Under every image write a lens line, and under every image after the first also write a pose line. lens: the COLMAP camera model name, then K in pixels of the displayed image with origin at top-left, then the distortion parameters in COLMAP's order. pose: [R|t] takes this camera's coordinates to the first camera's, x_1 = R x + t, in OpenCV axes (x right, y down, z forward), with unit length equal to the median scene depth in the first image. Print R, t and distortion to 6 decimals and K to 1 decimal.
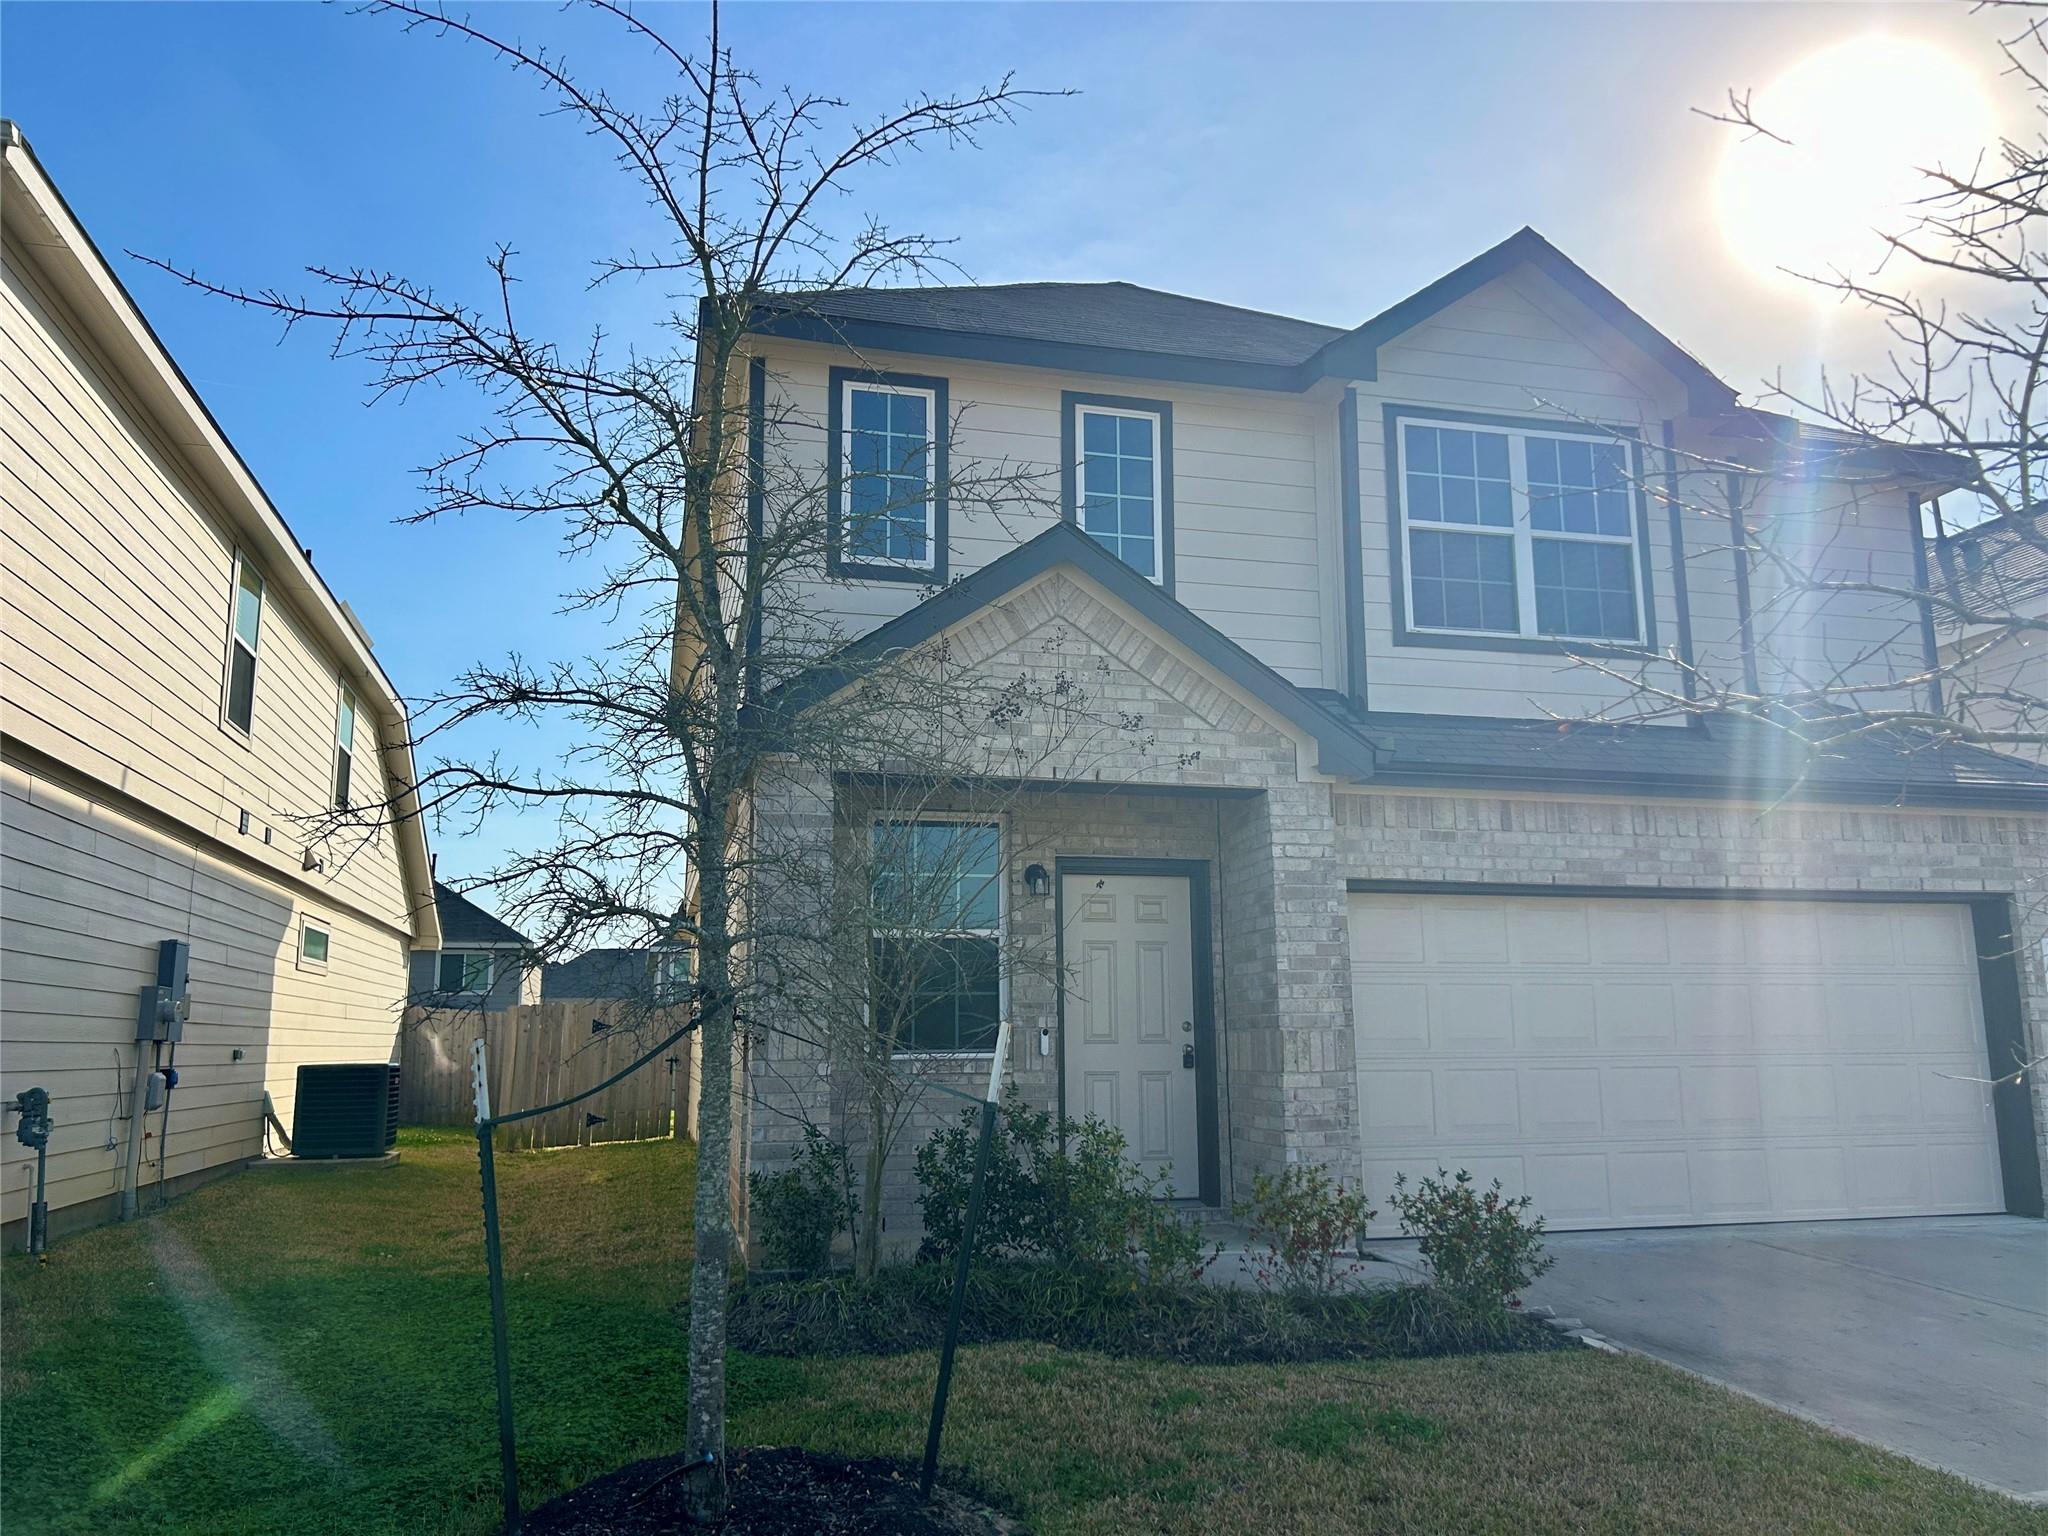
lens RADIAL K [[1530.0, 0, 1025.5], [0, 1530.0, 810.0], [0, 0, 1]] dist [0.065248, -0.051030]
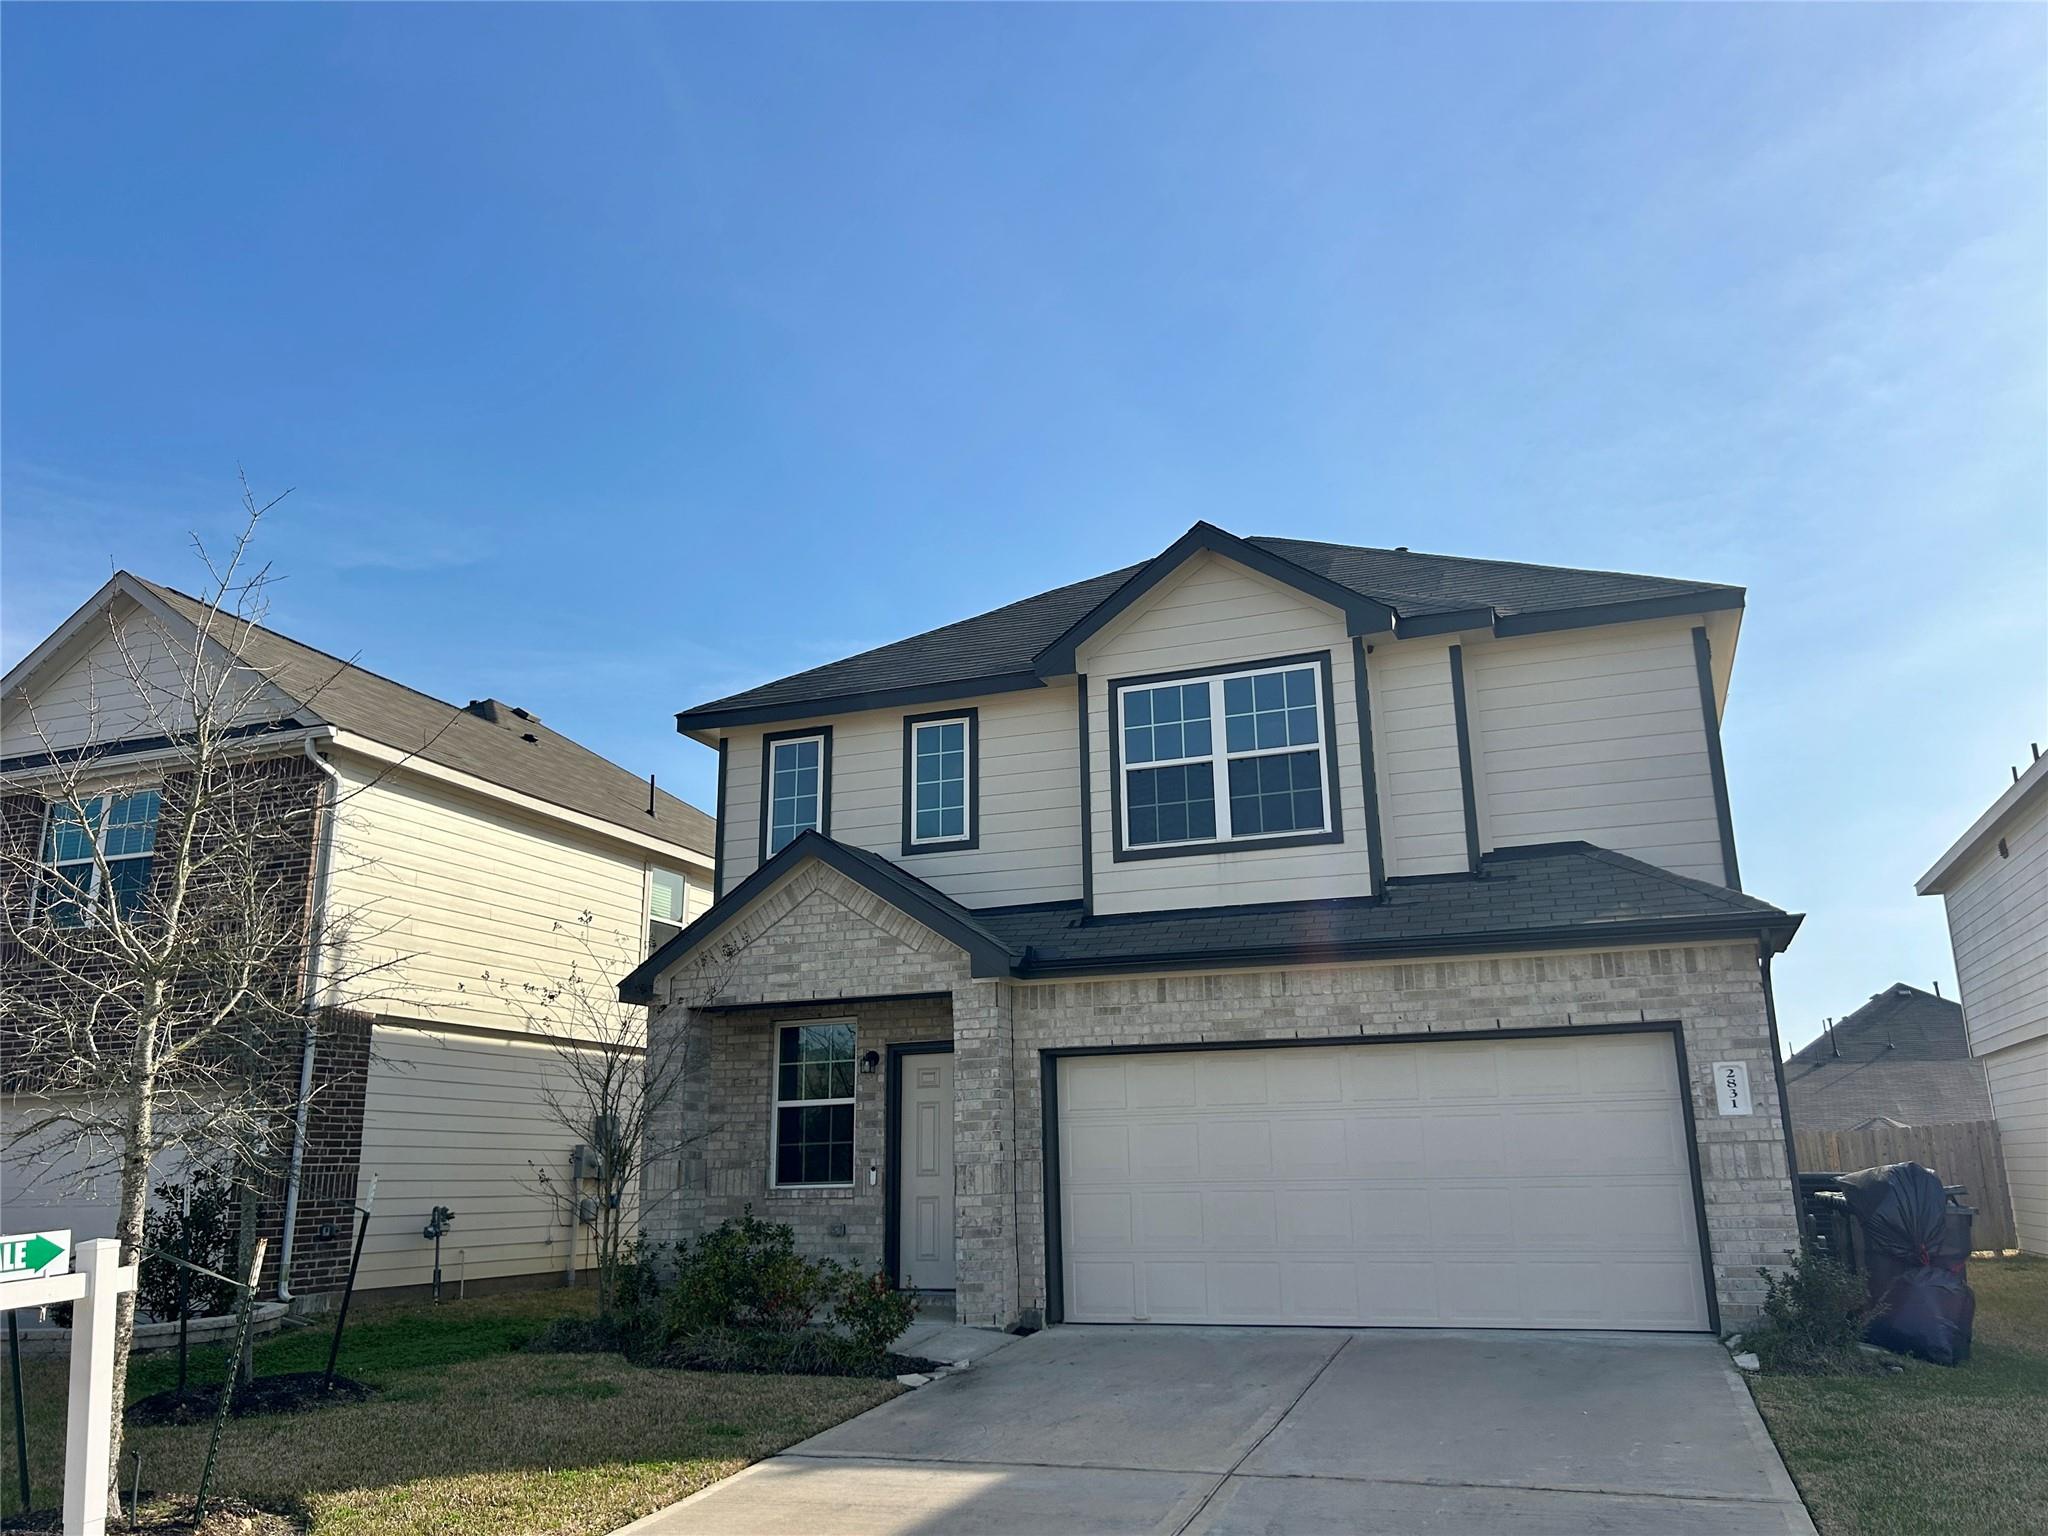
lens RADIAL K [[1538.5, 0, 1024.0], [0, 1538.5, 768.0], [0, 0, 1]] dist [0.061962, -0.054833]
pose [[0.820716, -0.153121, -0.550436, 0.915146], [0.095696, 0.986649, -0.131781, -0.020567], [0.563265, 0.055480, 0.824411, -0.138312]]
